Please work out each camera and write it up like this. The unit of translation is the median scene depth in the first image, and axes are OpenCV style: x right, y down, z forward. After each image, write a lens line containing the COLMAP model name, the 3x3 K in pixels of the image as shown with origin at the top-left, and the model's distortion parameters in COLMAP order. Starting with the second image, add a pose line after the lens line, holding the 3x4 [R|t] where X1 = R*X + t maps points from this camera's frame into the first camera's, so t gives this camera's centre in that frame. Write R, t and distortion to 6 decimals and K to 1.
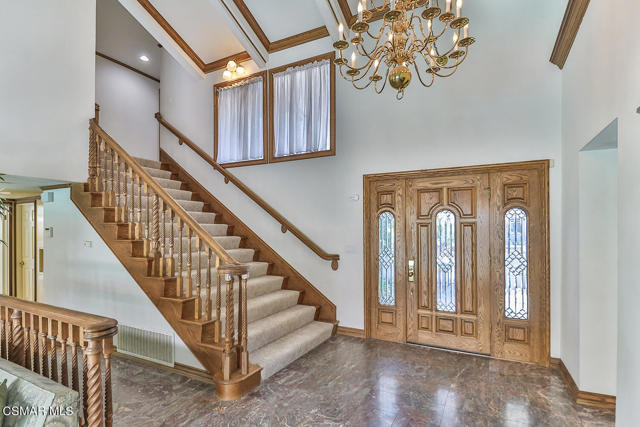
lens RADIAL K [[332.7, 0, 322.6], [0, 332.7, 221.7], [0, 0, 1]] dist [0.000490, -0.000007]
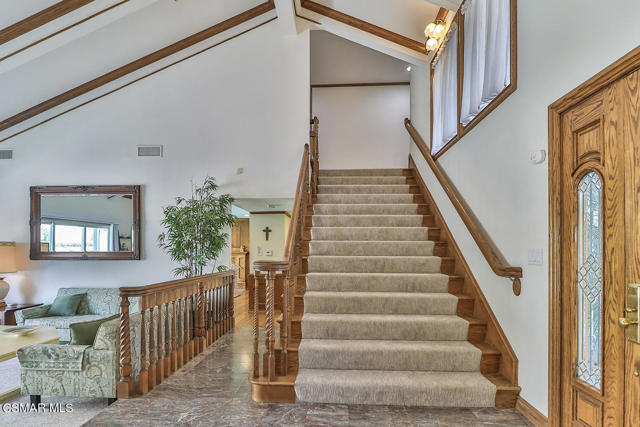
lens RADIAL K [[346.2, 0, 320.1], [0, 346.2, 246.6], [0, 0, 1]] dist [-0.001931, -0.000982]
pose [[0.433915, -0.001217, -0.900953, 0.441463], [0.002884, 0.999996, 0.000039, 0.067227], [0.900949, -0.002615, 0.433916, 0.479055]]
